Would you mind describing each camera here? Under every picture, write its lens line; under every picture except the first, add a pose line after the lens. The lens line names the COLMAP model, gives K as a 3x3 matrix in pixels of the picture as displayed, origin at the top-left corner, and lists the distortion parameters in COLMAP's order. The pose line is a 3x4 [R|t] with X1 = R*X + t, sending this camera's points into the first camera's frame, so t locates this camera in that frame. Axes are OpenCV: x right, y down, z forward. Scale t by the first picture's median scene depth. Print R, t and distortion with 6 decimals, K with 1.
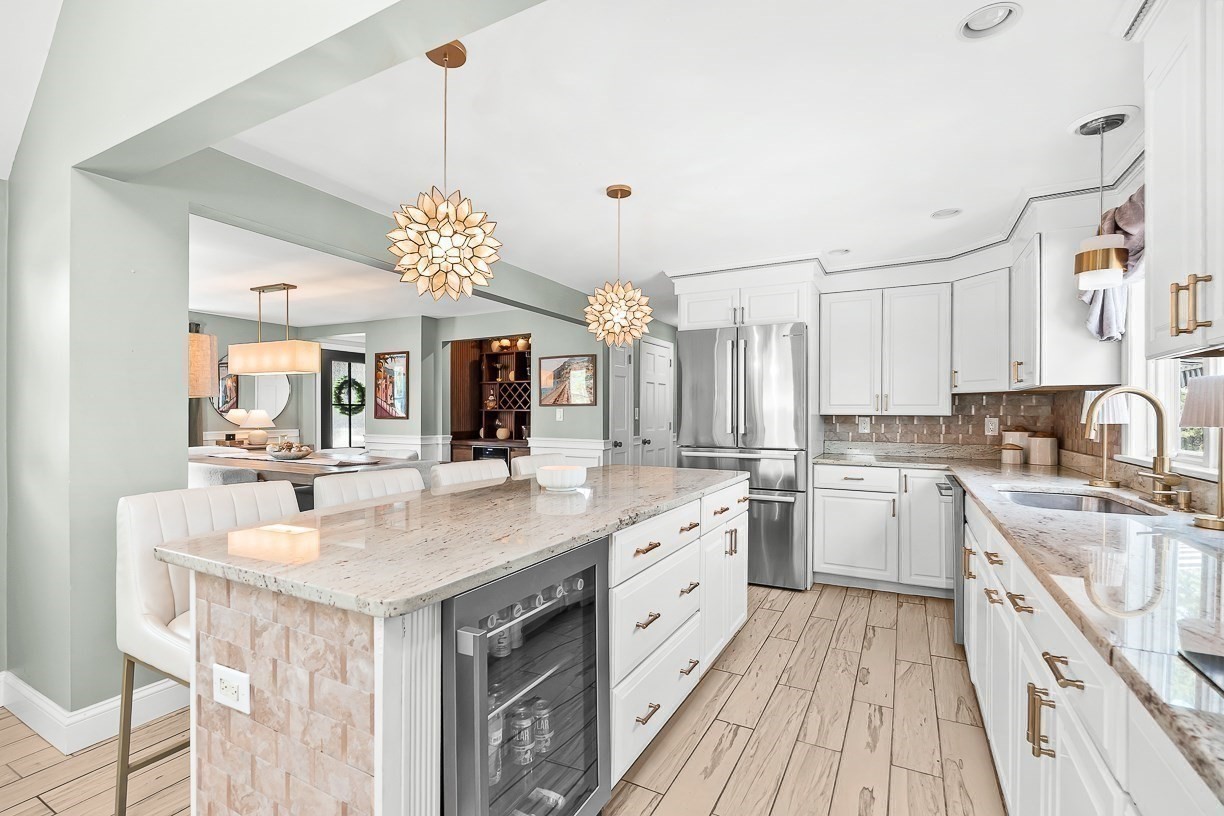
lens RADIAL K [[537.8, 0, 640.8], [0, 537.8, 410.8], [0, 0, 1]] dist [-0.004030, 0.001433]
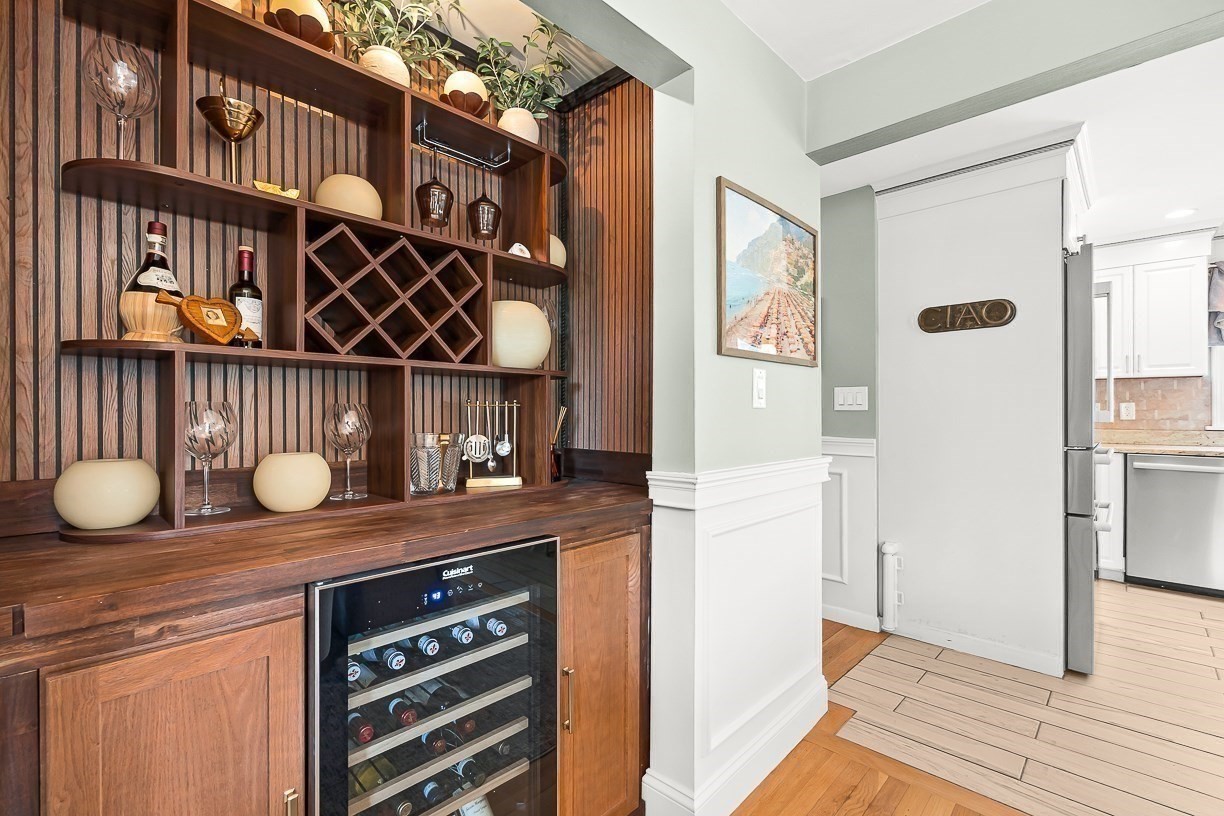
lens RADIAL K [[537.8, 0, 614.2], [0, 537.8, 413.1], [0, 0, 1]] dist [-0.004030, 0.001433]
pose [[0.317303, -0.004558, 0.948313, -0.412053], [-0.002767, 0.999980, 0.005732, 0.017511], [-0.948320, -0.004443, 0.317284, 0.854103]]
